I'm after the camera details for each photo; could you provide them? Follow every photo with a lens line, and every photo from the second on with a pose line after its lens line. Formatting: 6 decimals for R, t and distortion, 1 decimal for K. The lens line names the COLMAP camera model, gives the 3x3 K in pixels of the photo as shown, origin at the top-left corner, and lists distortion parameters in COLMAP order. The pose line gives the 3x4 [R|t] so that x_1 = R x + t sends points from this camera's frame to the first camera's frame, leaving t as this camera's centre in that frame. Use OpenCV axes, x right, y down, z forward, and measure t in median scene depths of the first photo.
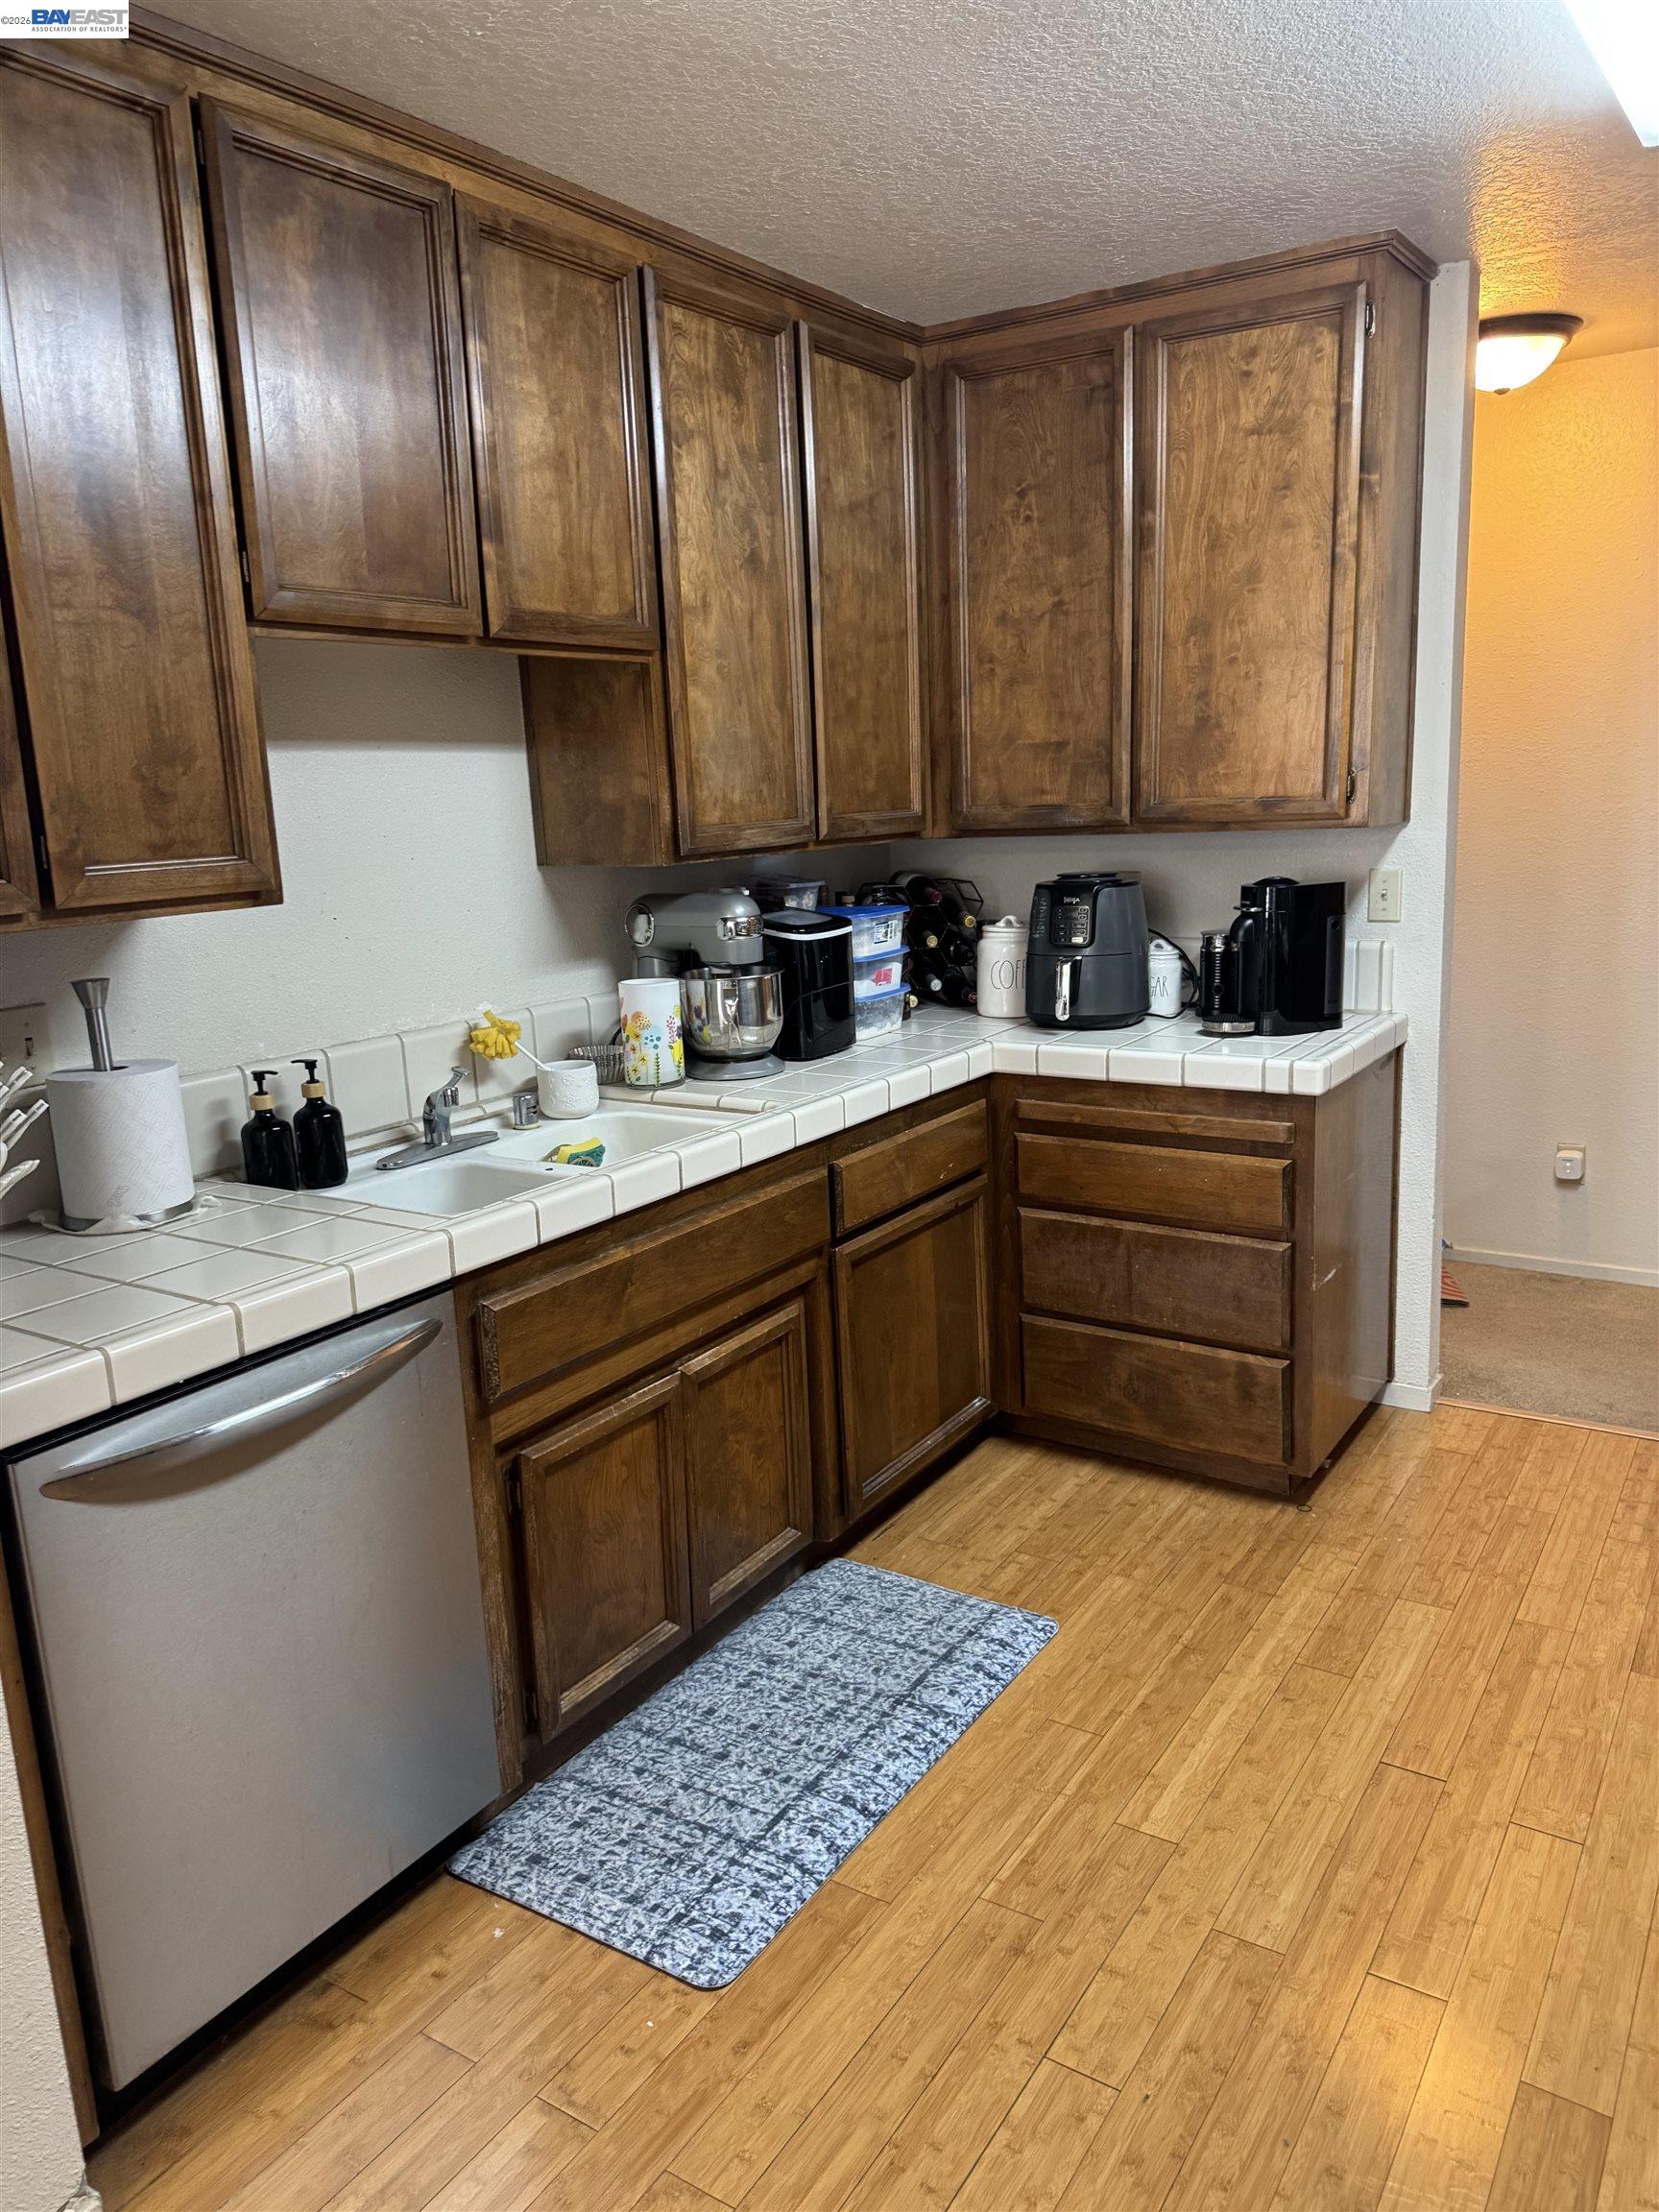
lens RADIAL K [[1567.5, 0, 843.1], [0, 1567.5, 1109.0], [0, 0, 1]] dist [0.051443, -0.071275]
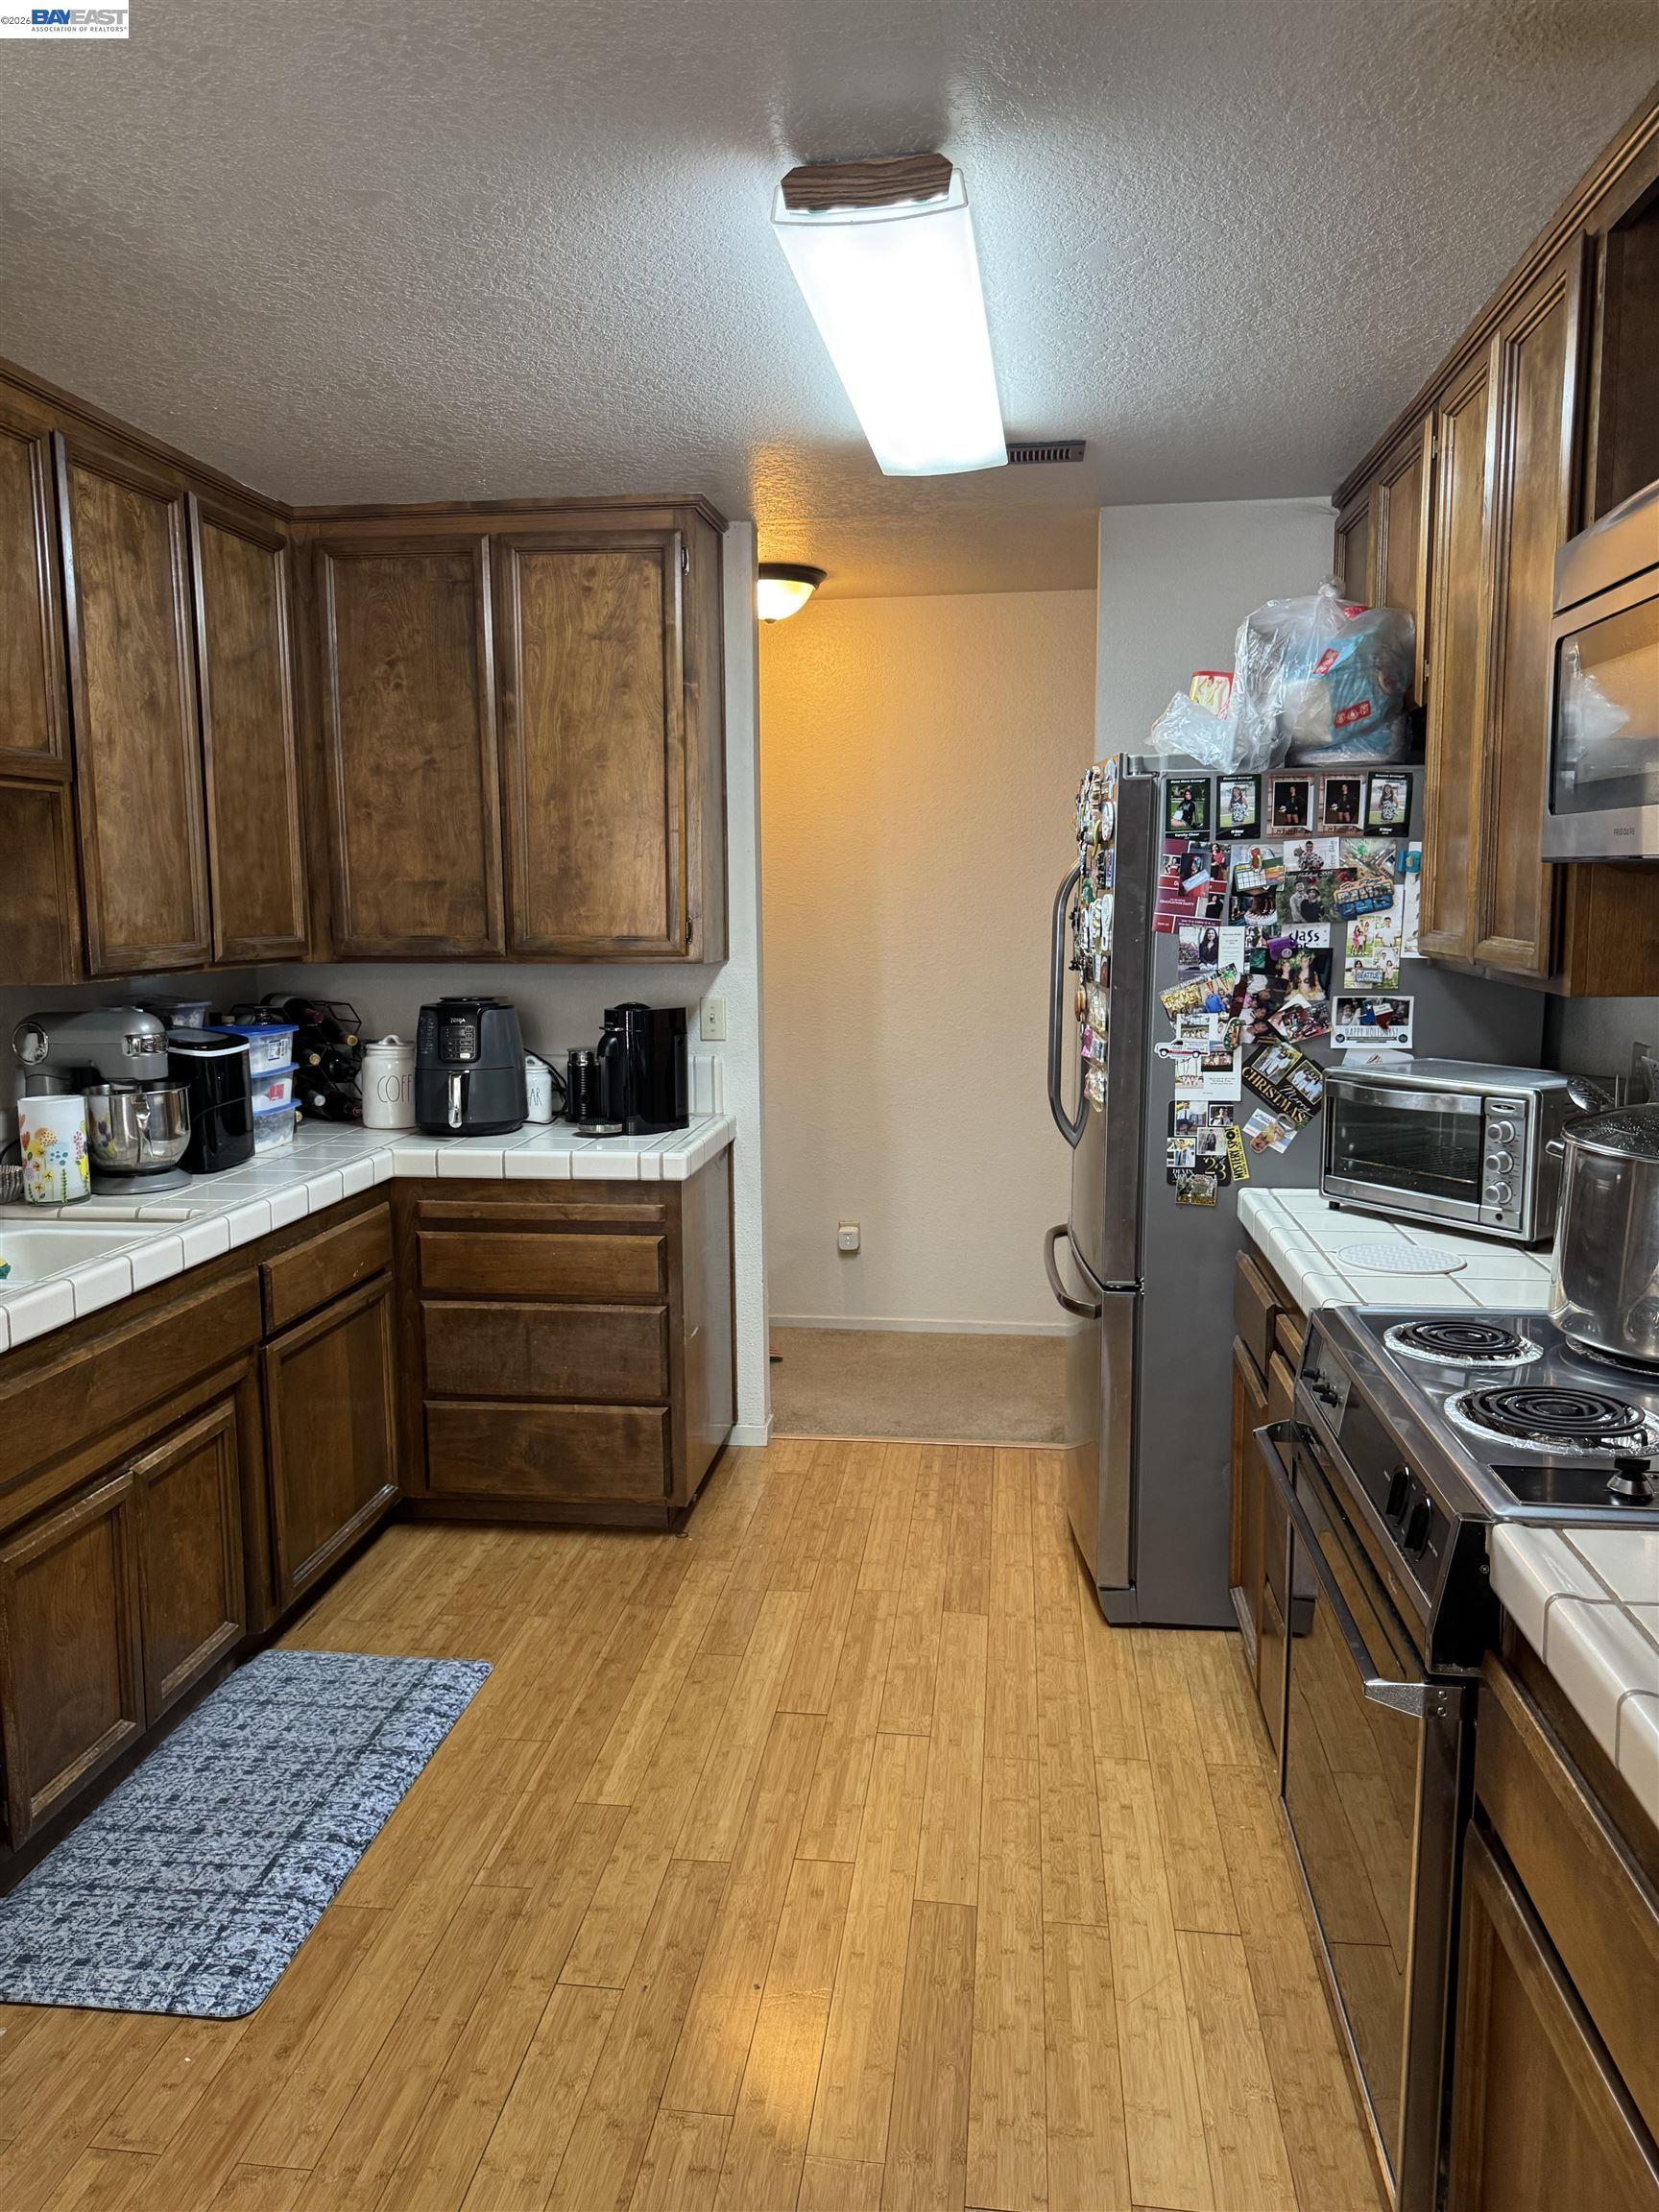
lens RADIAL K [[1567.5, 0, 824.8], [0, 1567.5, 1110.2], [0, 0, 1]] dist [0.051443, -0.071275]
pose [[0.900170, -0.024027, 0.434875, -0.123213], [0.059053, 0.995990, -0.067209, 0.024616], [-0.431516, 0.086180, 0.897979, -0.134271]]
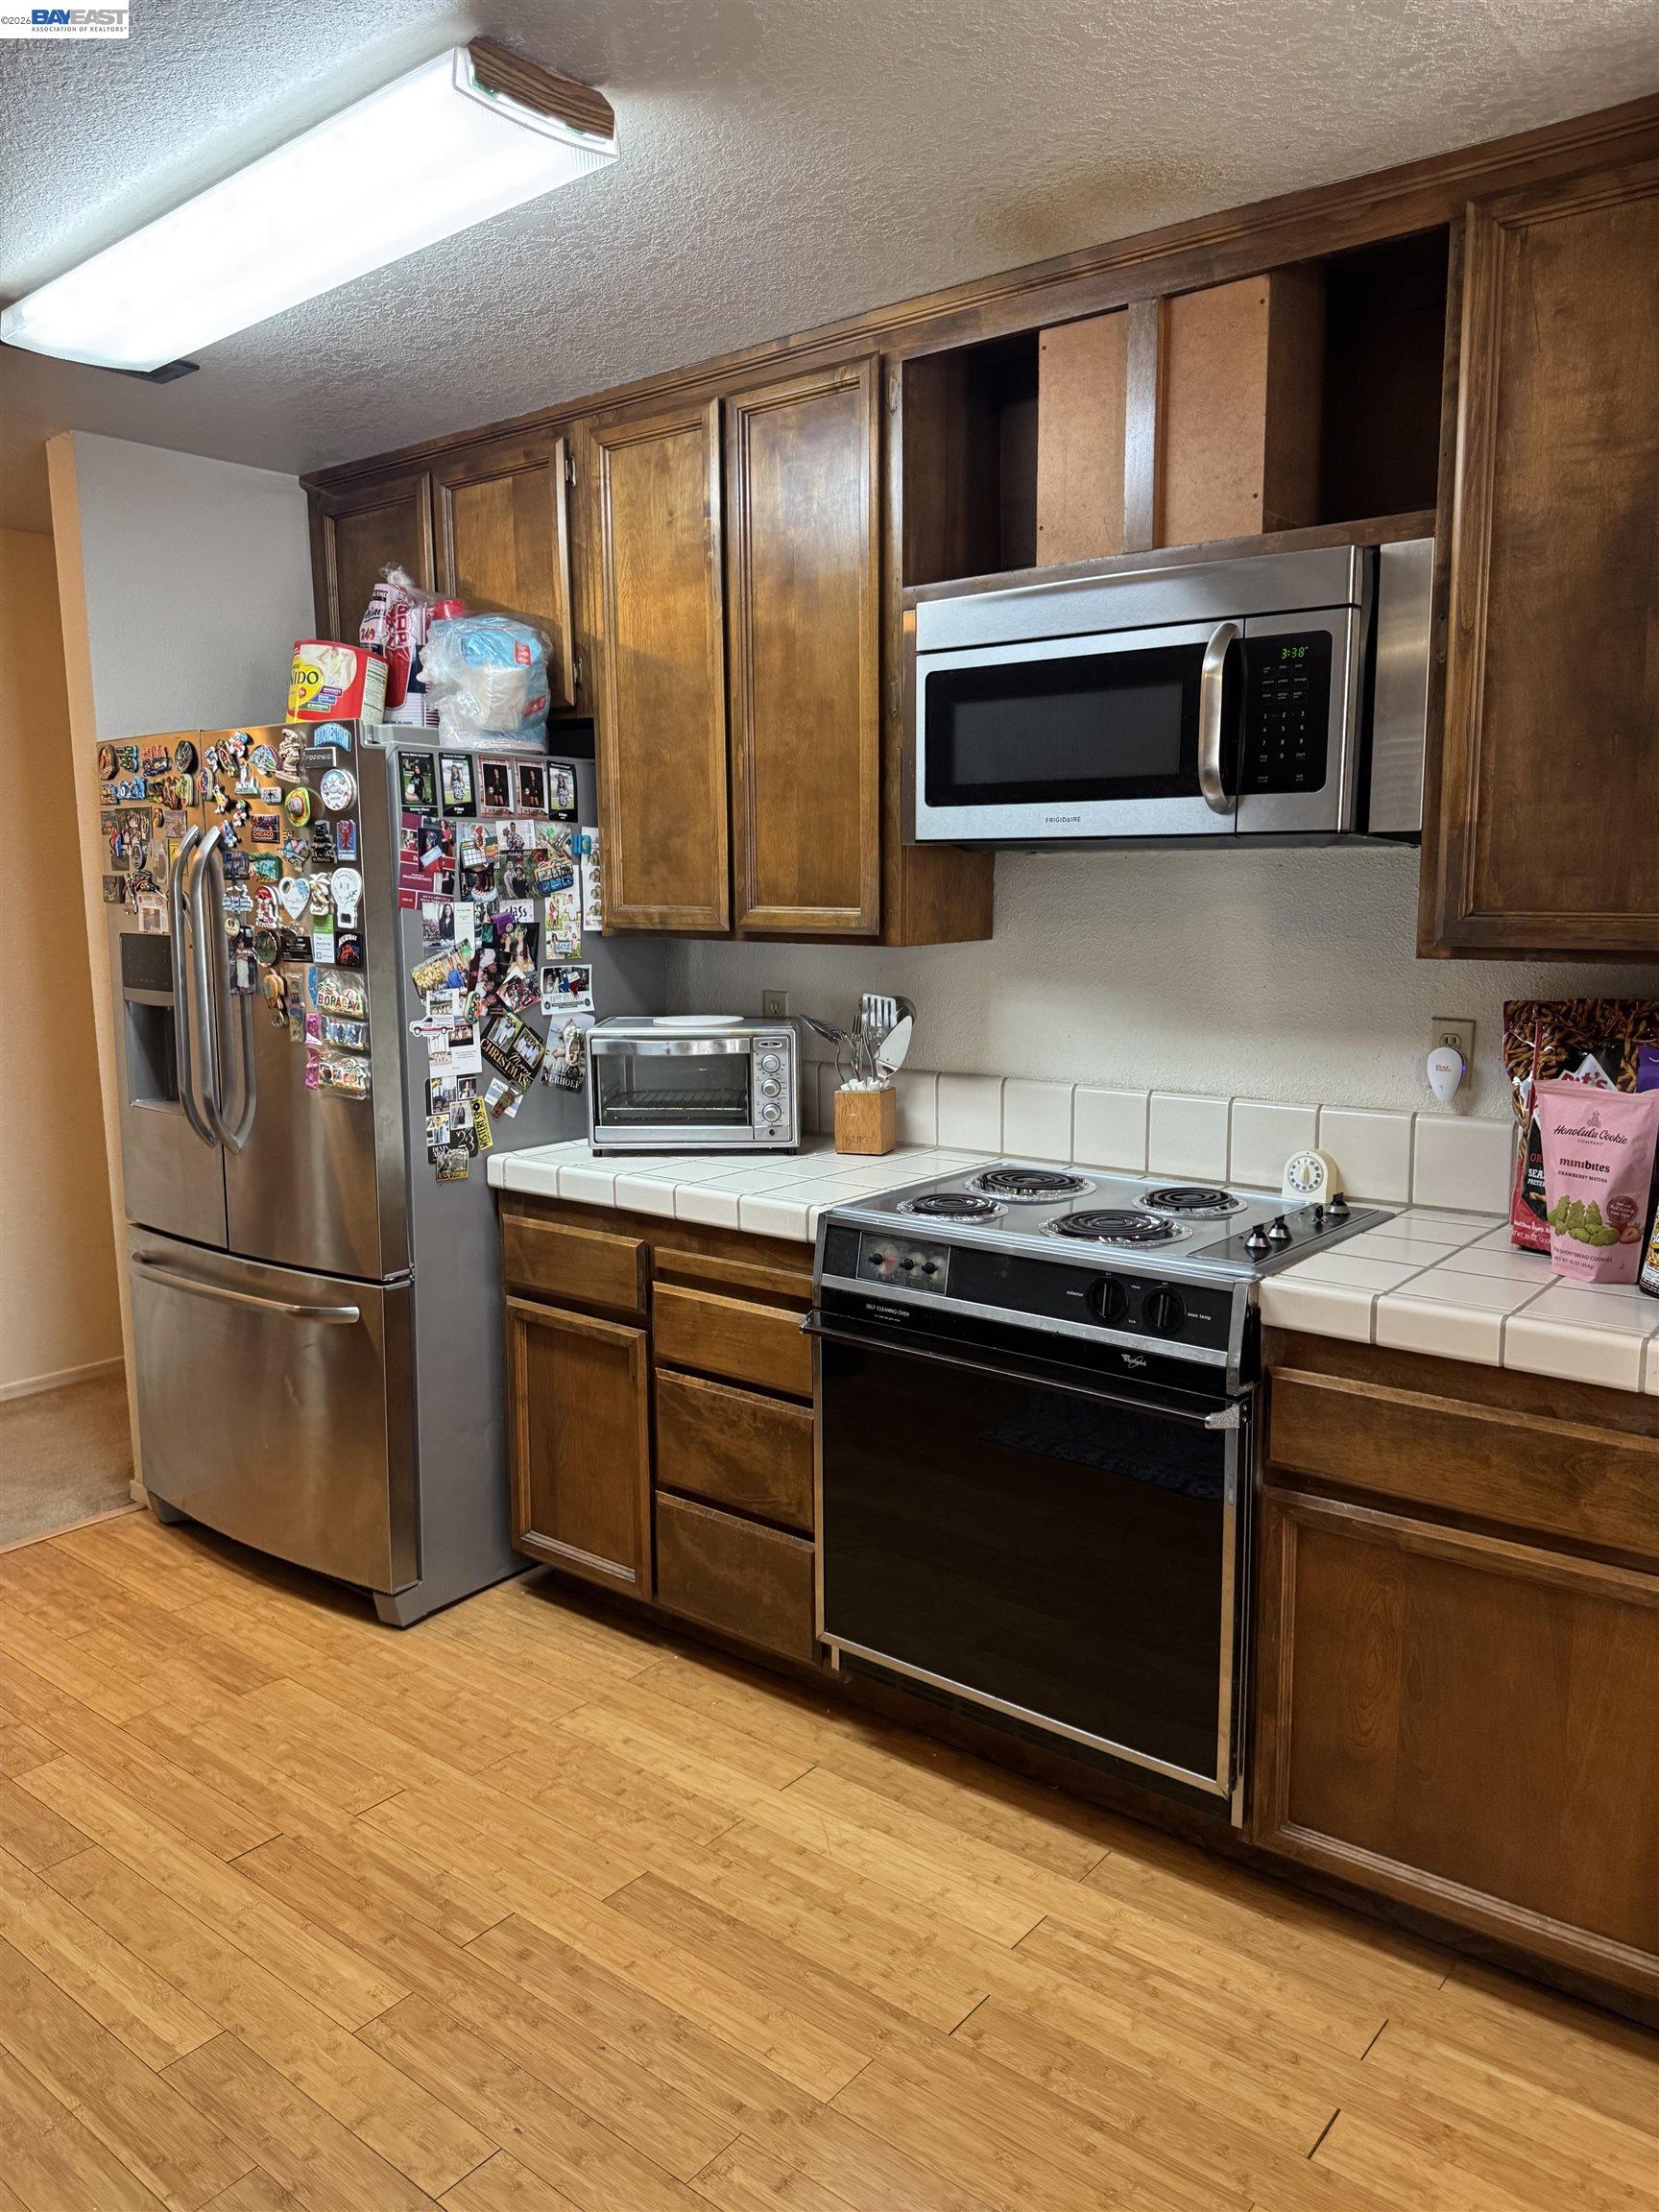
lens RADIAL K [[1567.5, 0, 818.6], [0, 1567.5, 1121.6], [0, 0, 1]] dist [0.051443, -0.071275]
pose [[0.095110, -0.102307, 0.990196, -0.468438], [0.206669, 0.975061, 0.080892, -0.041975], [-0.973777, 0.196949, 0.113881, 0.345390]]
